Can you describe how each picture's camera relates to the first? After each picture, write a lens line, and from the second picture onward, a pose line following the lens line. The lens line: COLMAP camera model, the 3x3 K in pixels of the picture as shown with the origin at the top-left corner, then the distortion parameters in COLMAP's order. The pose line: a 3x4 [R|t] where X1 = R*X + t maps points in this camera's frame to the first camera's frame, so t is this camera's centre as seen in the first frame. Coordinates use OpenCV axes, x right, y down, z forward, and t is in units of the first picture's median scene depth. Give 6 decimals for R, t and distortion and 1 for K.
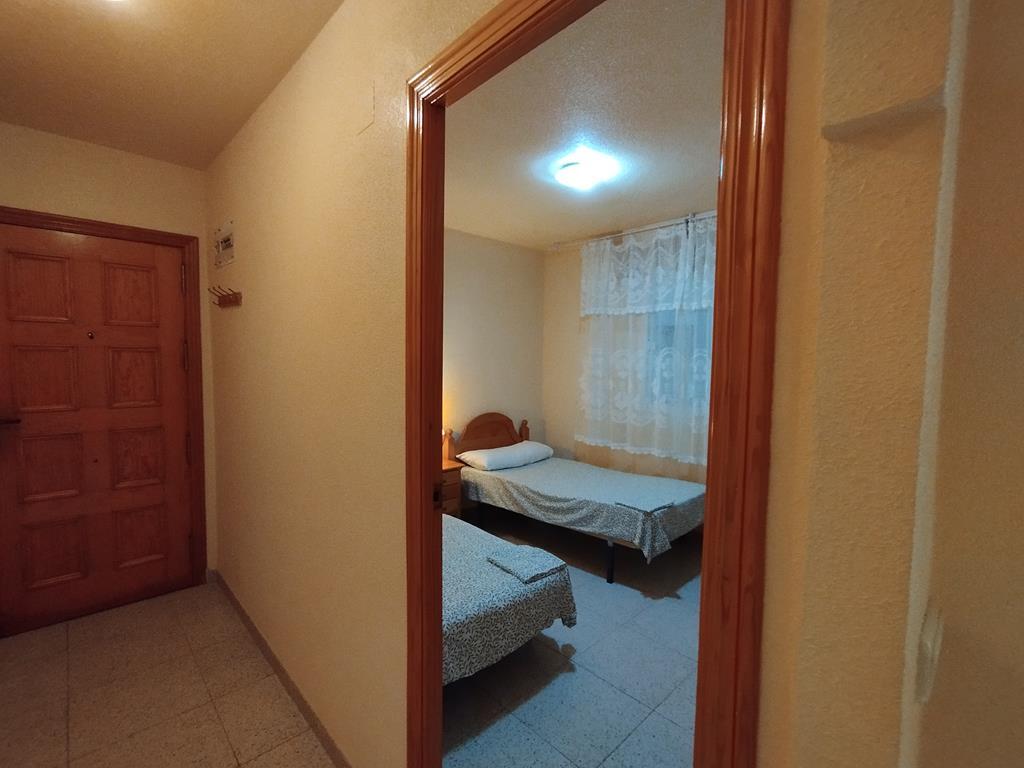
lens RADIAL K [[466.7, 0, 513.2], [0, 466.7, 387.9], [0, 0, 1]] dist [-0.036060, 0.019493]
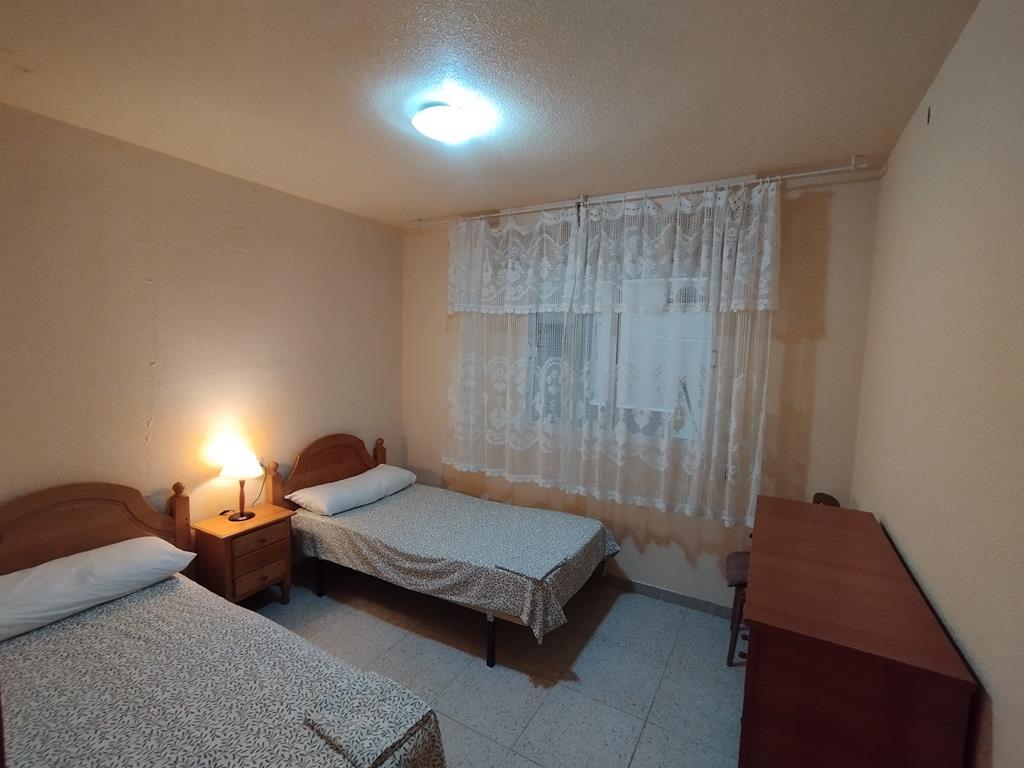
lens RADIAL K [[466.7, 0, 513.2], [0, 466.7, 387.9], [0, 0, 1]] dist [-0.036060, 0.019493]
pose [[0.960333, -0.015025, 0.278452, 0.029601], [0.003888, 0.999172, 0.040507, -0.064973], [-0.278830, -0.037818, 0.959596, 0.214910]]
